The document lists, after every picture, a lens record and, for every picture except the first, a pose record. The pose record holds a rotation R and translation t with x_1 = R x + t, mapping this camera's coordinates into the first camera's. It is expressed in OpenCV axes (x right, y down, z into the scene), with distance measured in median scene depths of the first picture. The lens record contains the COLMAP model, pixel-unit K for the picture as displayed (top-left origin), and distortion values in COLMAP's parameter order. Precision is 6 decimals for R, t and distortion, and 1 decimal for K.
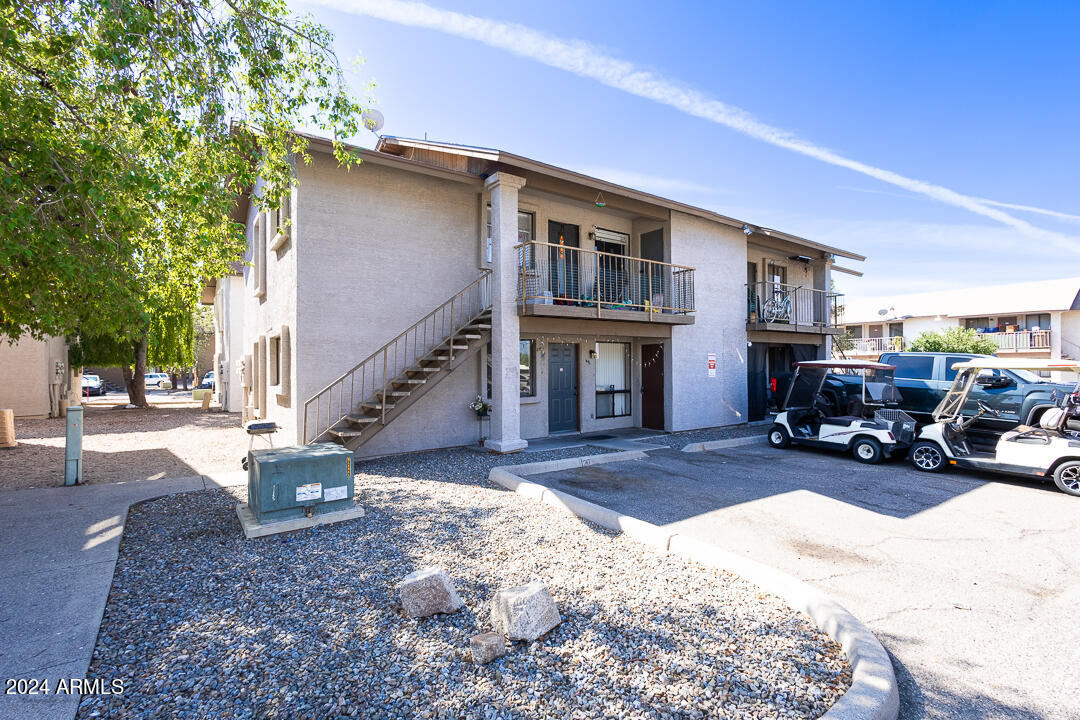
lens RADIAL K [[478.3, 0, 540.2], [0, 478.3, 364.3], [0, 0, 1]] dist [-0.004070, -0.000296]
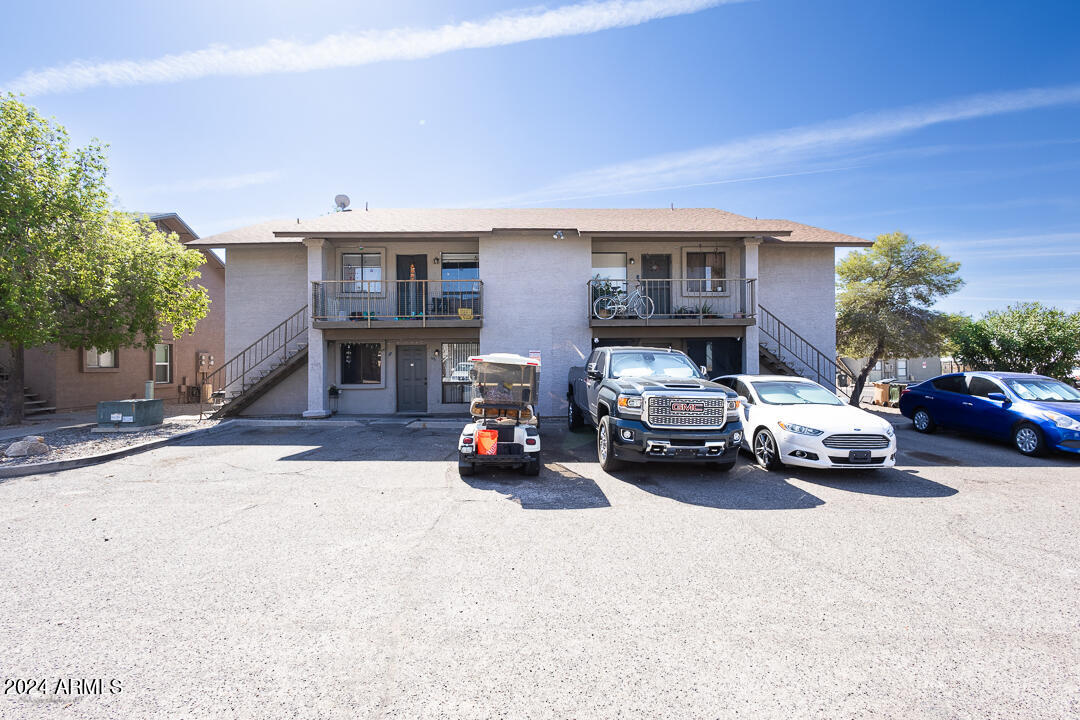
lens RADIAL K [[478.3, 0, 536.5], [0, 478.3, 354.8], [0, 0, 1]] dist [-0.004070, -0.000296]
pose [[0.823120, -0.001795, -0.567864, 1.065485], [0.001360, 0.999998, -0.001190, -0.013942], [0.567865, 0.000208, 0.823122, 0.100259]]
